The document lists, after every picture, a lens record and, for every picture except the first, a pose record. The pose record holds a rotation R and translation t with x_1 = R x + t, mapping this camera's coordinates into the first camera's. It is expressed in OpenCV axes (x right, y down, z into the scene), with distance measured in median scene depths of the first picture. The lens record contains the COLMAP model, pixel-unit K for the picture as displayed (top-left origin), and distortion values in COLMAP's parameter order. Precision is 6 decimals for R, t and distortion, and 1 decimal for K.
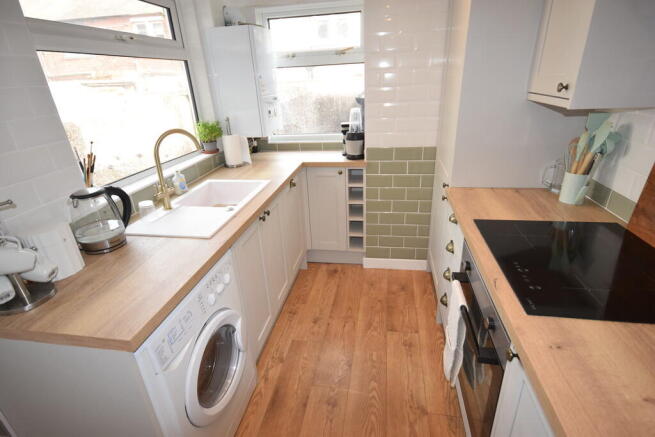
lens RADIAL K [[329.1, 0, 337.1], [0, 329.1, 217.3], [0, 0, 1]] dist [0.012589, 0.002955]
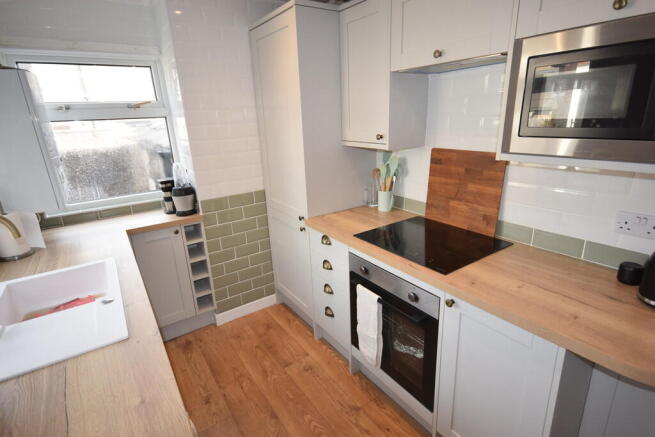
lens RADIAL K [[329.1, 0, 333.4], [0, 329.1, 217.1], [0, 0, 1]] dist [0.012589, 0.002955]
pose [[0.723769, -0.196208, 0.661559, -0.280243], [0.283531, 0.958614, -0.025882, -0.029399], [-0.629101, 0.206305, 0.749446, 0.035996]]
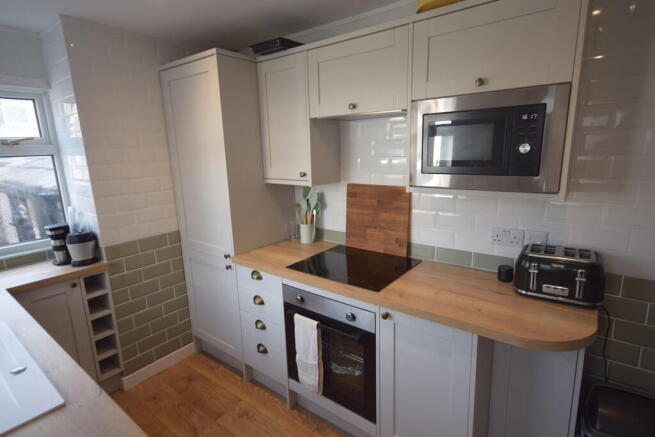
lens RADIAL K [[329.1, 0, 332.0], [0, 329.1, 217.8], [0, 0, 1]] dist [0.012589, 0.002955]
pose [[0.479282, -0.155531, 0.863770, -0.365524], [0.357652, 0.933360, -0.030390, -0.042928], [-0.801482, 0.323495, 0.502969, 0.058551]]
